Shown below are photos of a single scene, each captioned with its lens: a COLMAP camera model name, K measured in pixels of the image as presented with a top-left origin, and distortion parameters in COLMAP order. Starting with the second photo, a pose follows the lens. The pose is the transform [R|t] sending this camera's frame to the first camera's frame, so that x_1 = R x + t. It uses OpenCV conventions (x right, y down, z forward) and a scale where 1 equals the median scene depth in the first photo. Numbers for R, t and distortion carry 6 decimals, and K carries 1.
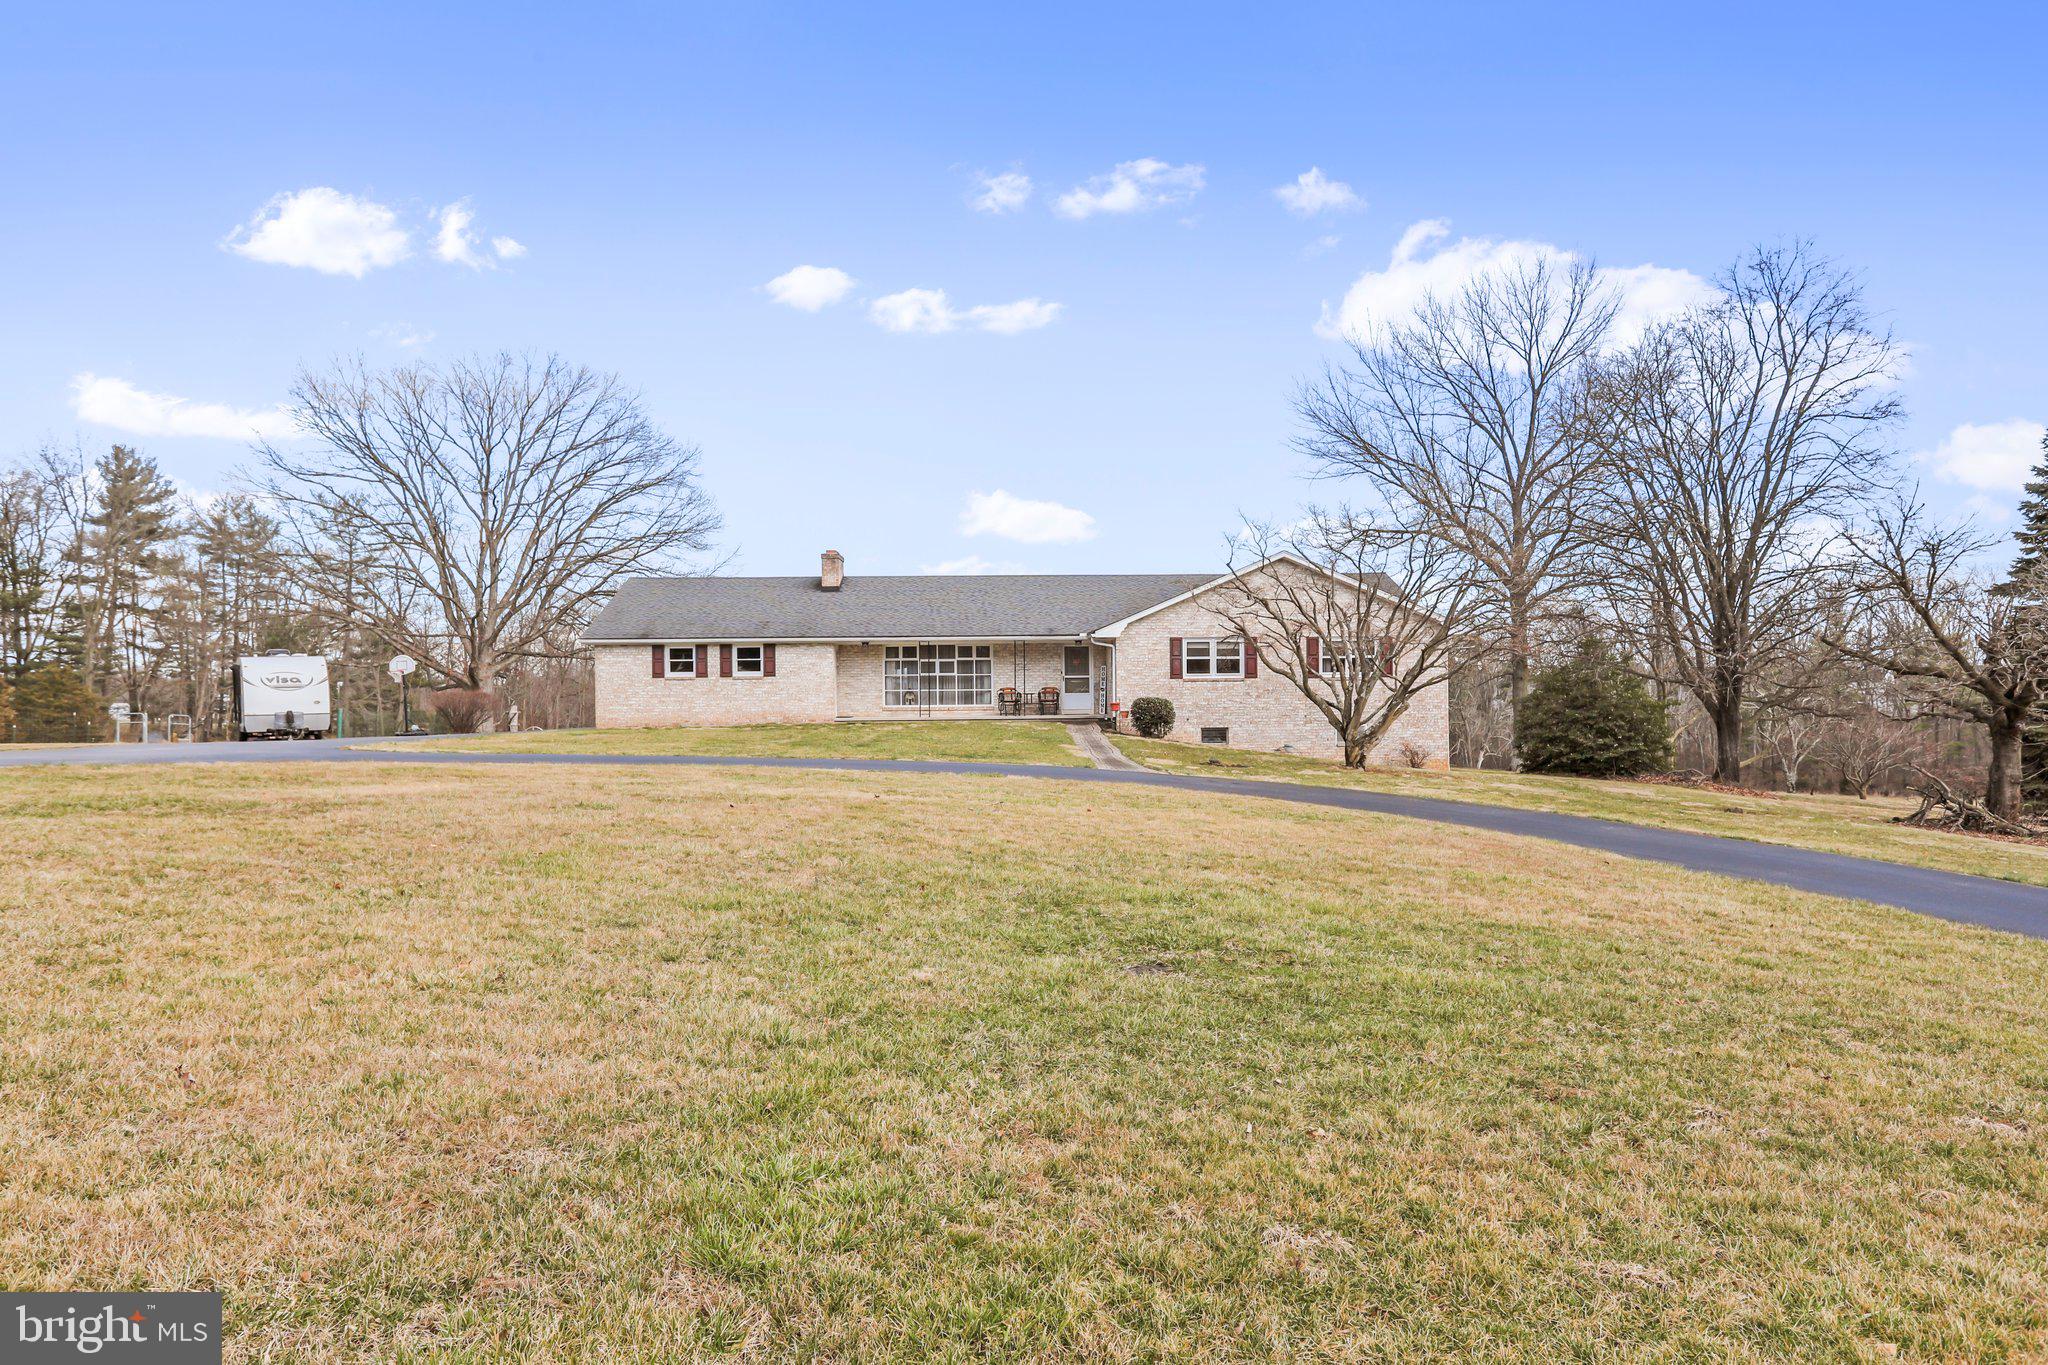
lens RADIAL K [[1362.9, 0, 1024.0], [0, 1362.9, 682.5], [0, 0, 1]] dist [-0.068640, -0.000046]
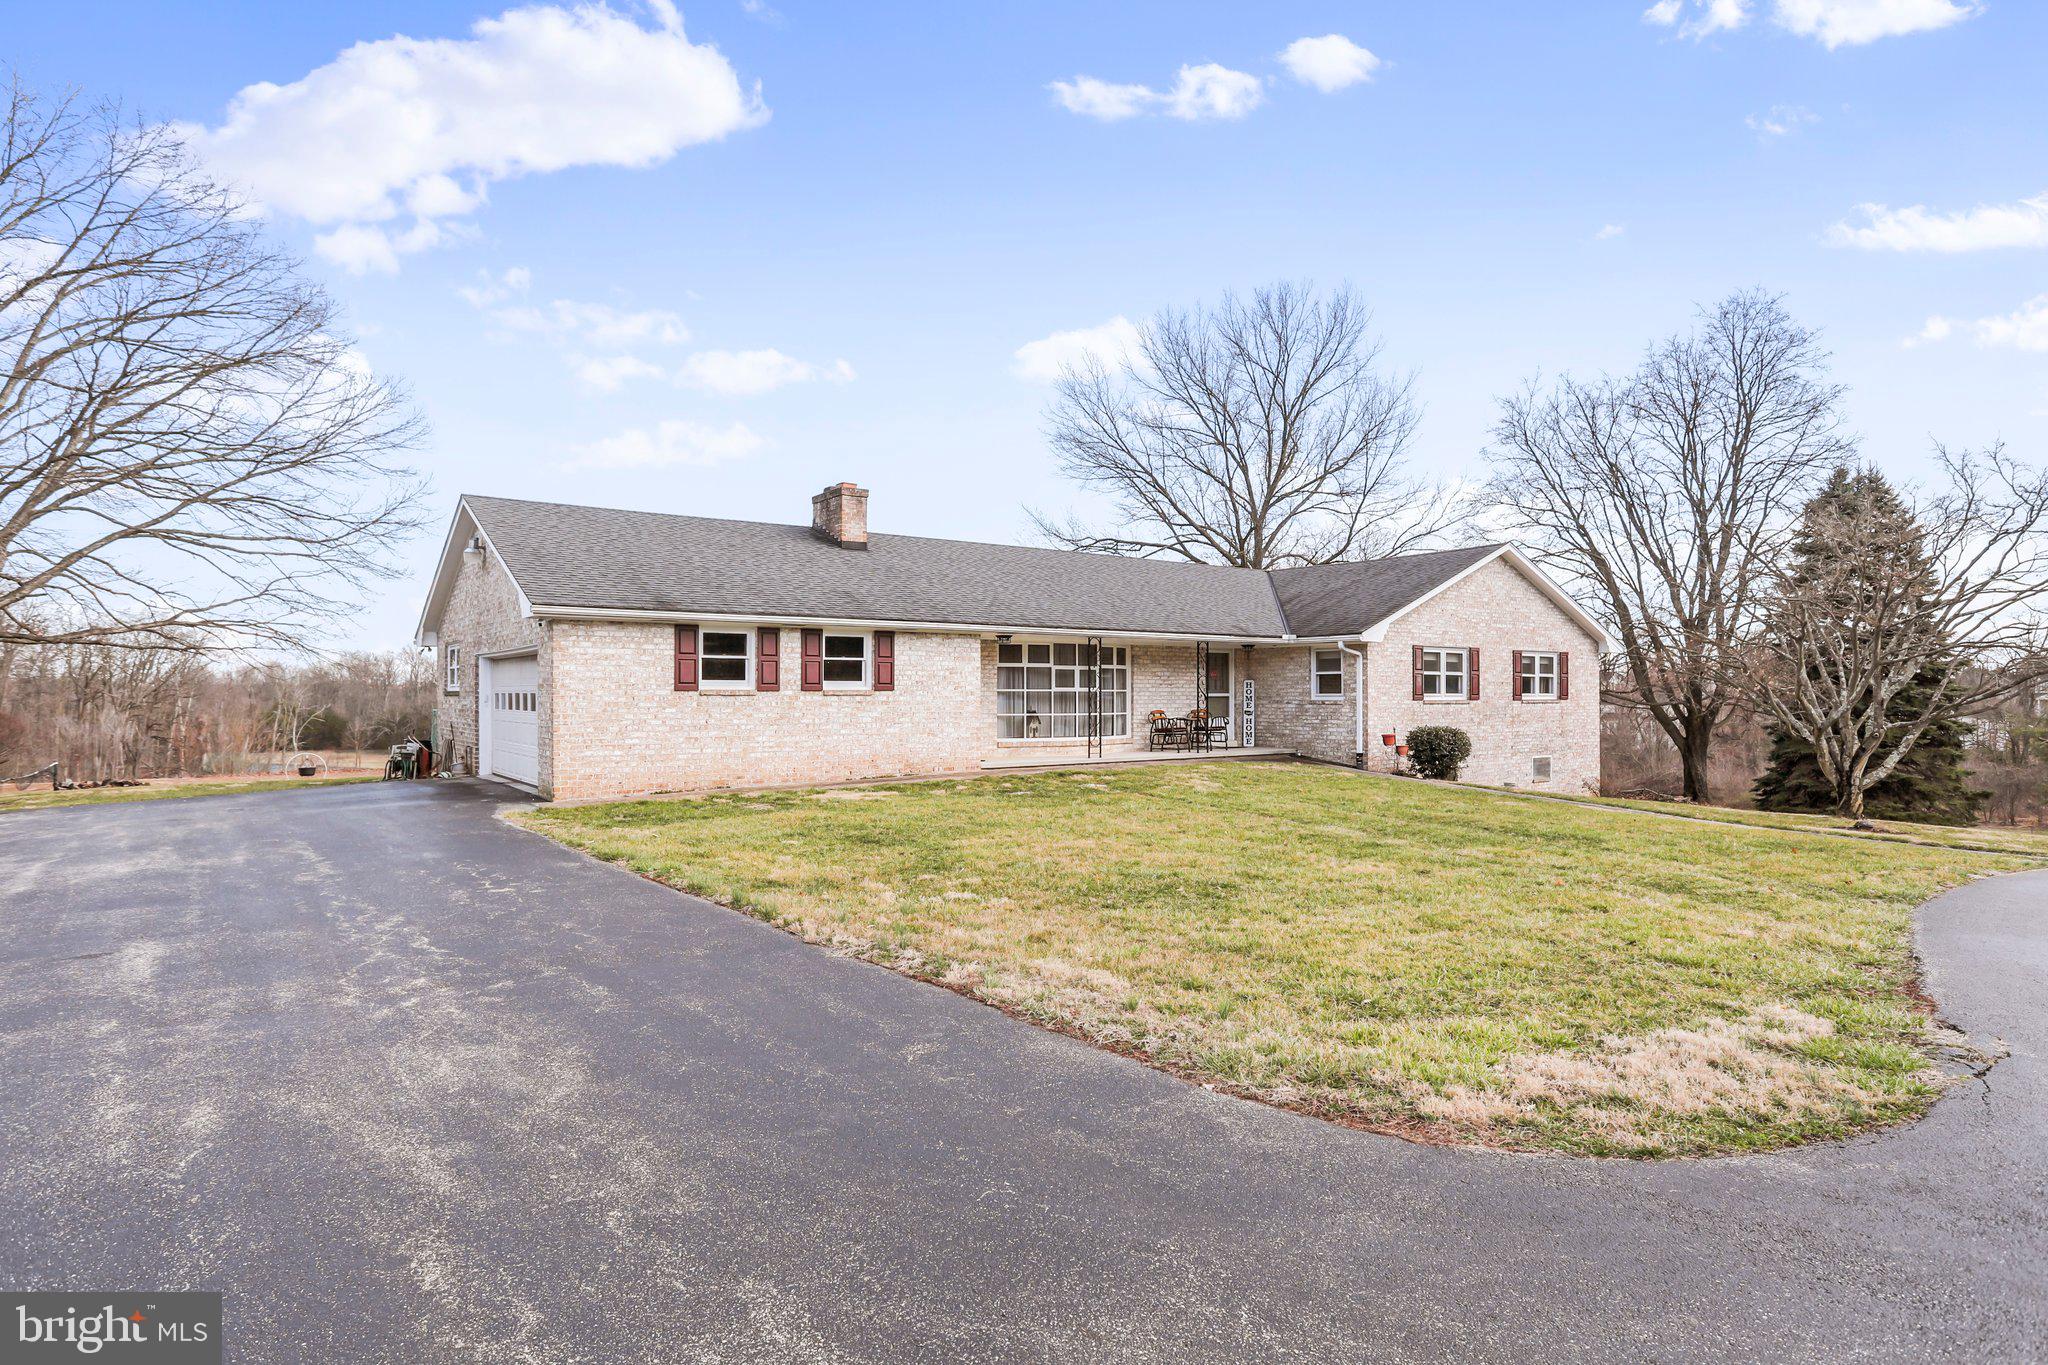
lens RADIAL K [[1163.6, 0, 1024.0], [0, 1163.6, 682.5], [0, 0, 1]] dist [0.001455, 0.000674]
pose [[0.818426, 0.014595, 0.574427, -0.410468], [-0.008975, 0.999880, -0.012618, -0.002340], [-0.574542, 0.005172, 0.818459, 0.583917]]
